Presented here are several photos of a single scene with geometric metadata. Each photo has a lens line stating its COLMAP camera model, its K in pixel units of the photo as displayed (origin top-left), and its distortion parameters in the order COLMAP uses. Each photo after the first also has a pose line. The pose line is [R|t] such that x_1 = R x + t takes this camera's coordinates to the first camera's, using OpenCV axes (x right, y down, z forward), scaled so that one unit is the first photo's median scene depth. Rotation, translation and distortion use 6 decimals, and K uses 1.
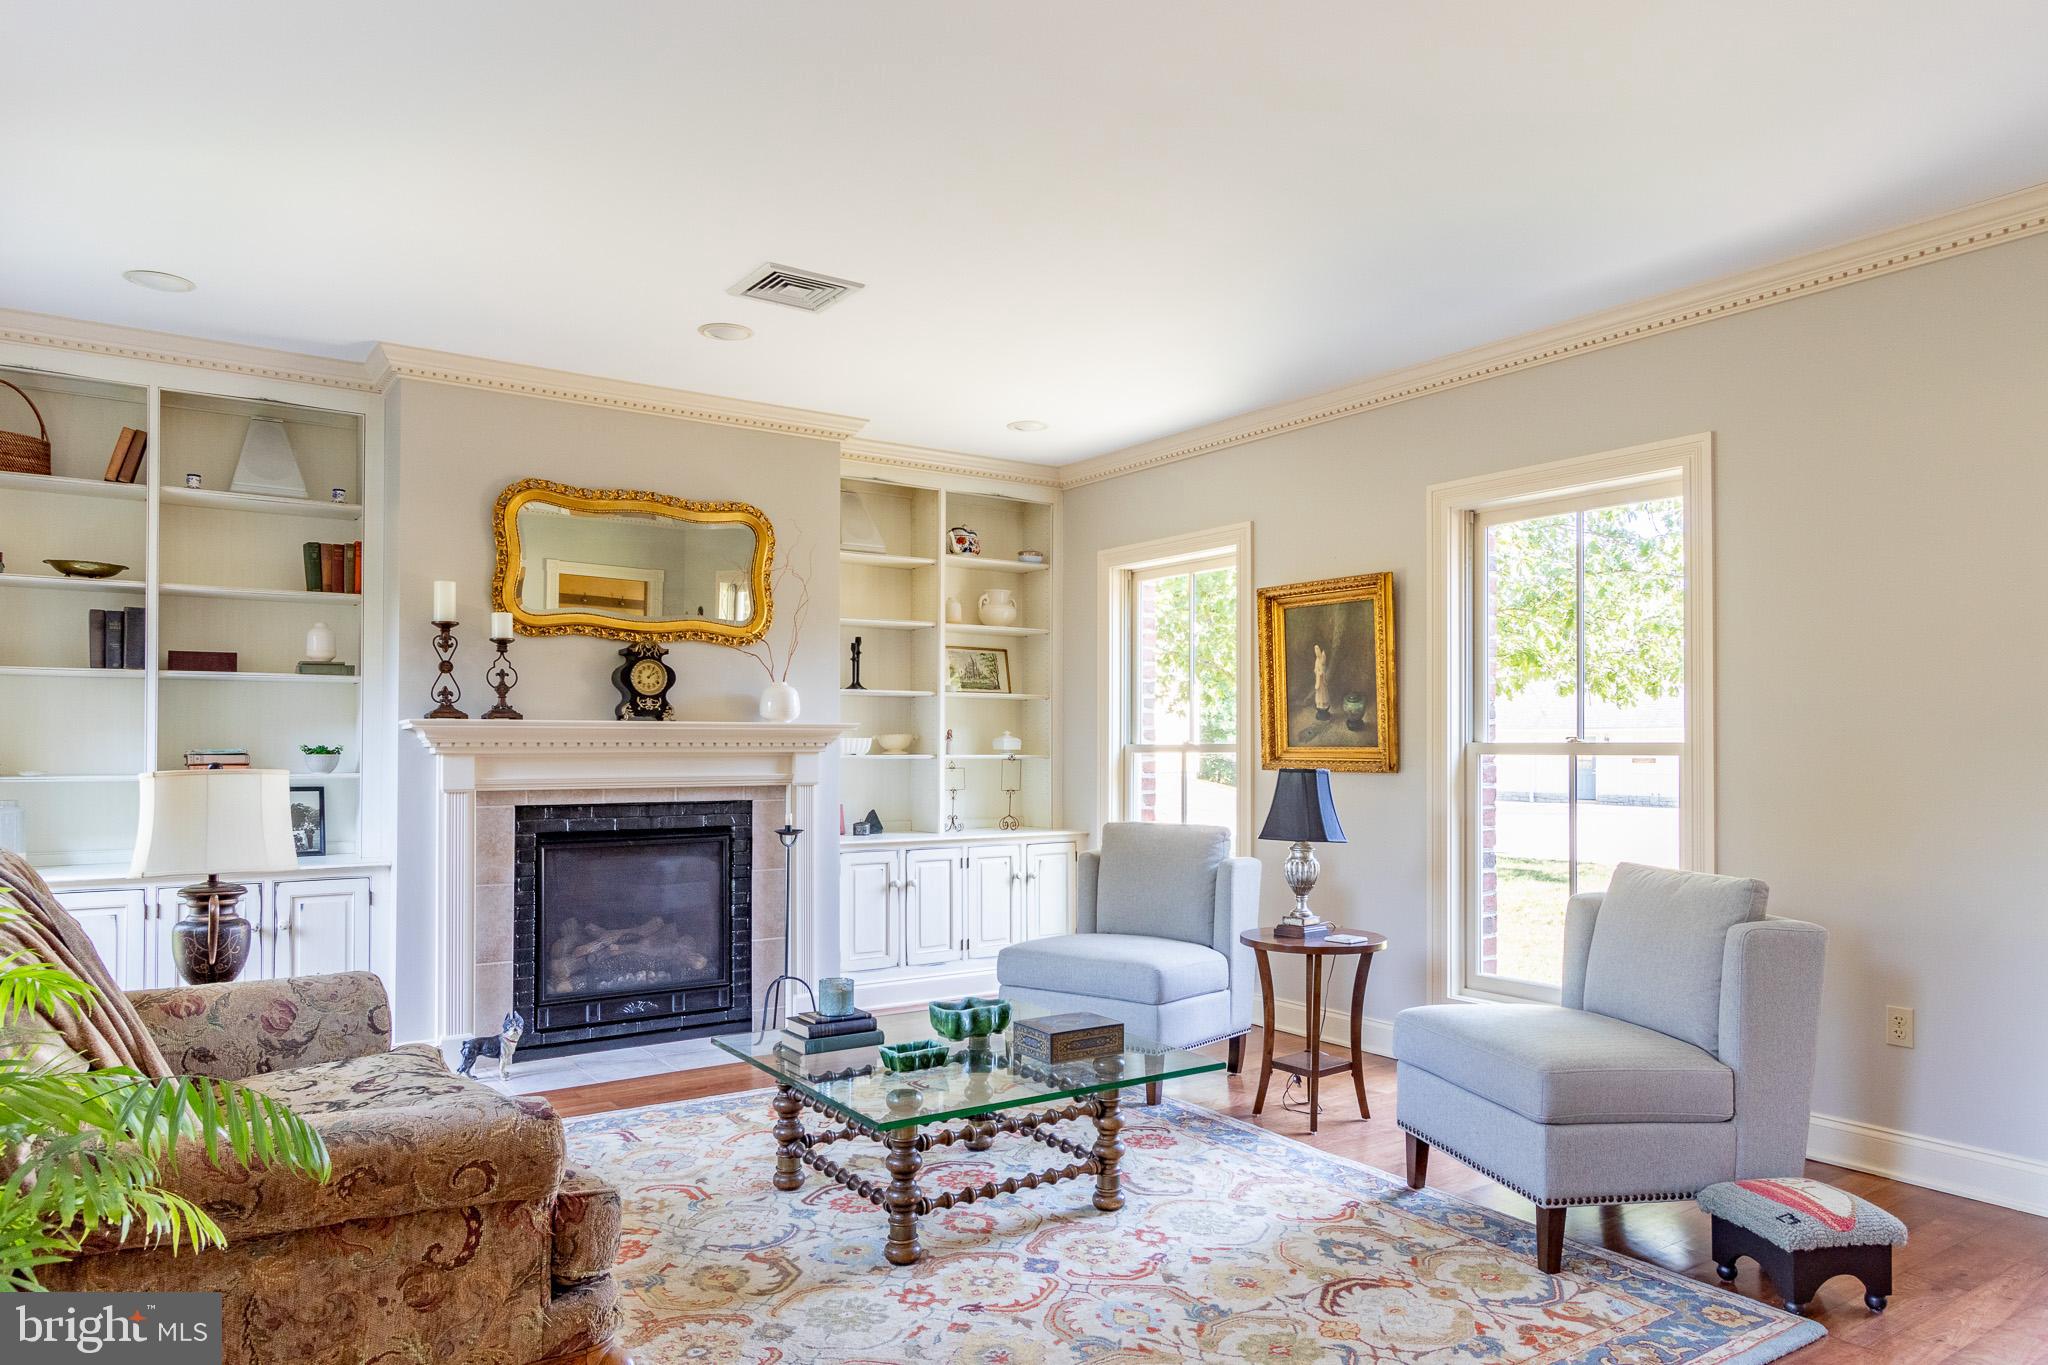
lens RADIAL K [[1365.1, 0, 1025.5], [0, 1365.1, 731.5], [0, 0, 1]] dist [-0.004476, 0.001069]
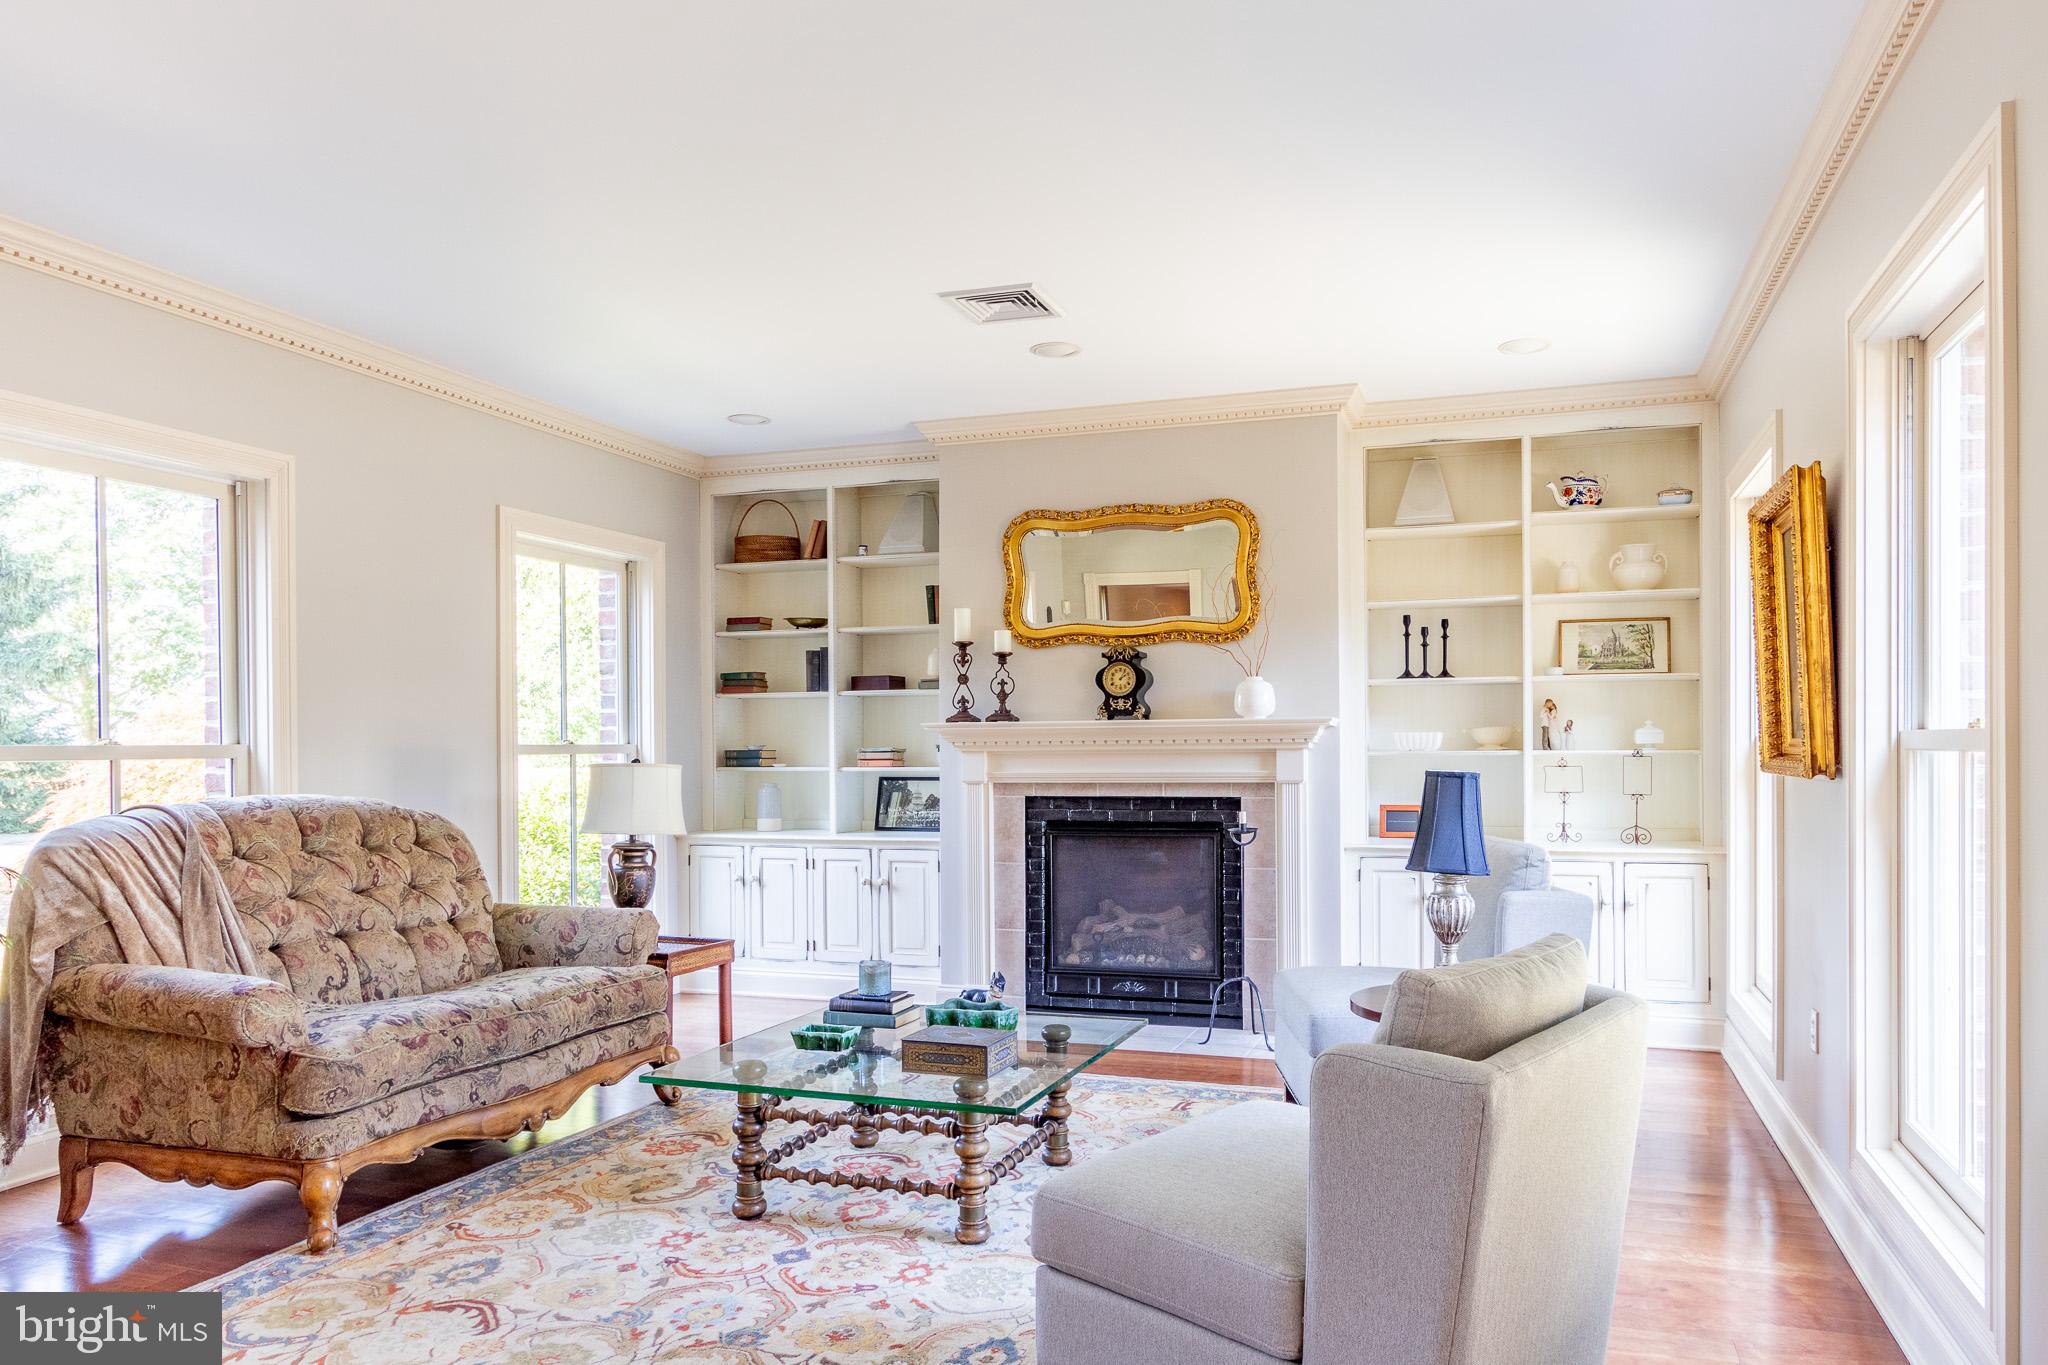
lens RADIAL K [[1341.0, 0, 1027.7], [0, 1341.0, 754.1], [0, 0, 1]] dist [-0.004868, 0.001225]
pose [[0.587995, 0.000402, -0.808864, 0.545753], [0.016344, 0.999790, 0.012379, 0.004923], [0.808699, -0.020499, 0.587865, 0.333519]]
